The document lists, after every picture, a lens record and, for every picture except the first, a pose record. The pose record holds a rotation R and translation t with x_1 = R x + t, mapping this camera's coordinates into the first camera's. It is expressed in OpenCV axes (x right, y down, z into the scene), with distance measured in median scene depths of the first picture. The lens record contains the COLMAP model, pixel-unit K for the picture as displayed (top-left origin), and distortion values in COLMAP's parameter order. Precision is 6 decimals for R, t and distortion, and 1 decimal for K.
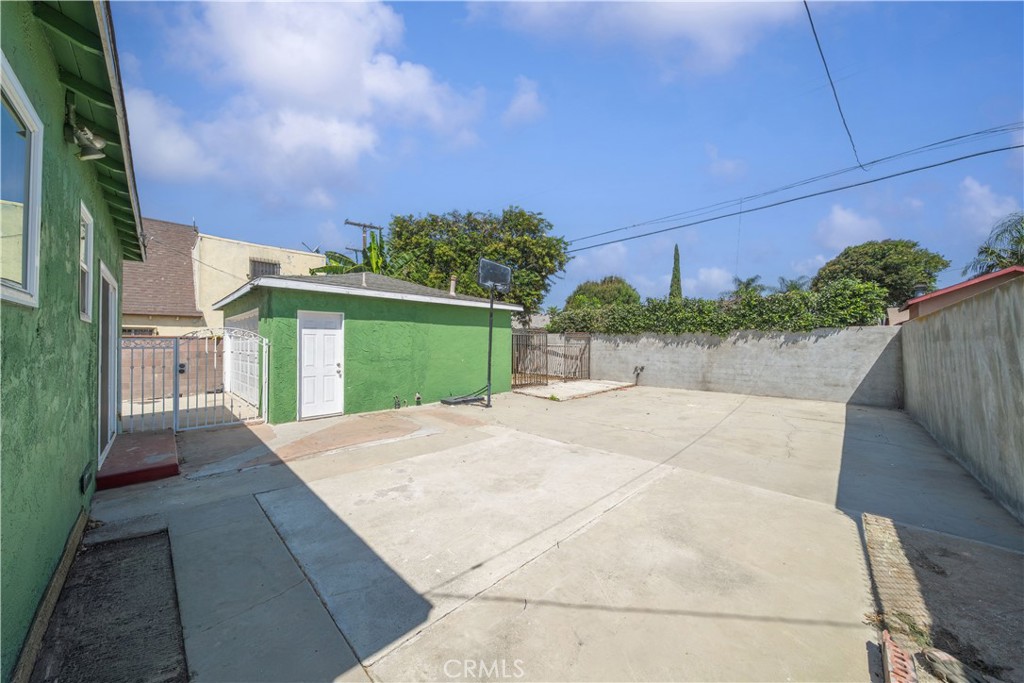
lens RADIAL K [[349.0, 0, 509.1], [0, 349.0, 342.8], [0, 0, 1]] dist [-0.001045, -0.000227]
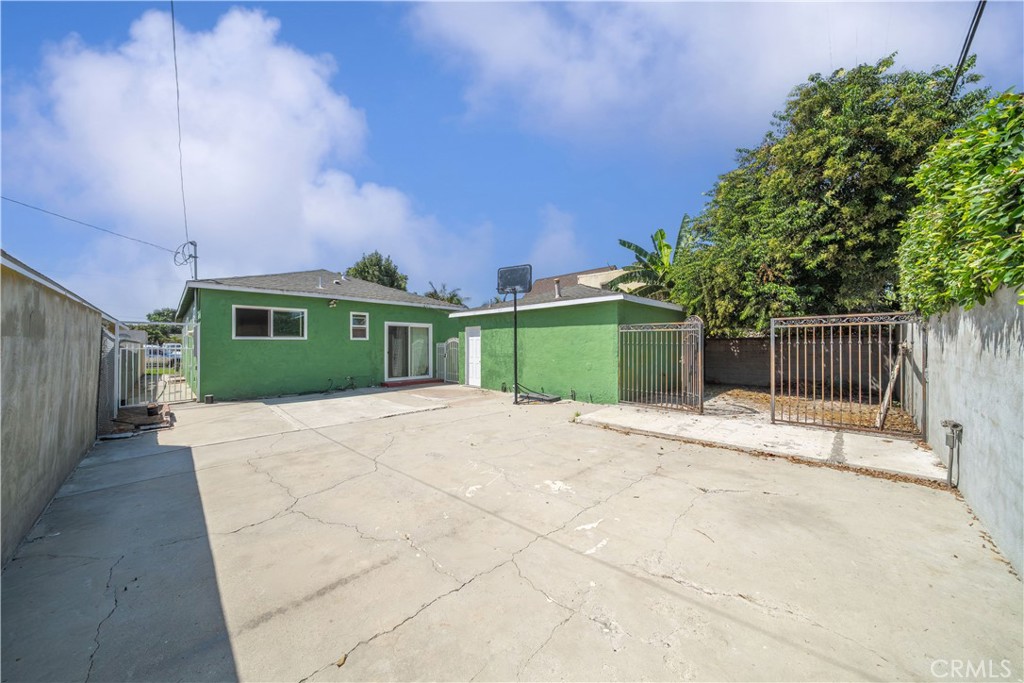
lens RADIAL K [[349.0, 0, 509.1], [0, 349.0, 342.8], [0, 0, 1]] dist [-0.001045, -0.000227]
pose [[-0.010490, -0.008689, -0.999907, 1.159333], [0.004437, 0.999952, -0.008736, 0.007671], [0.999935, -0.004528, -0.010451, 1.142011]]
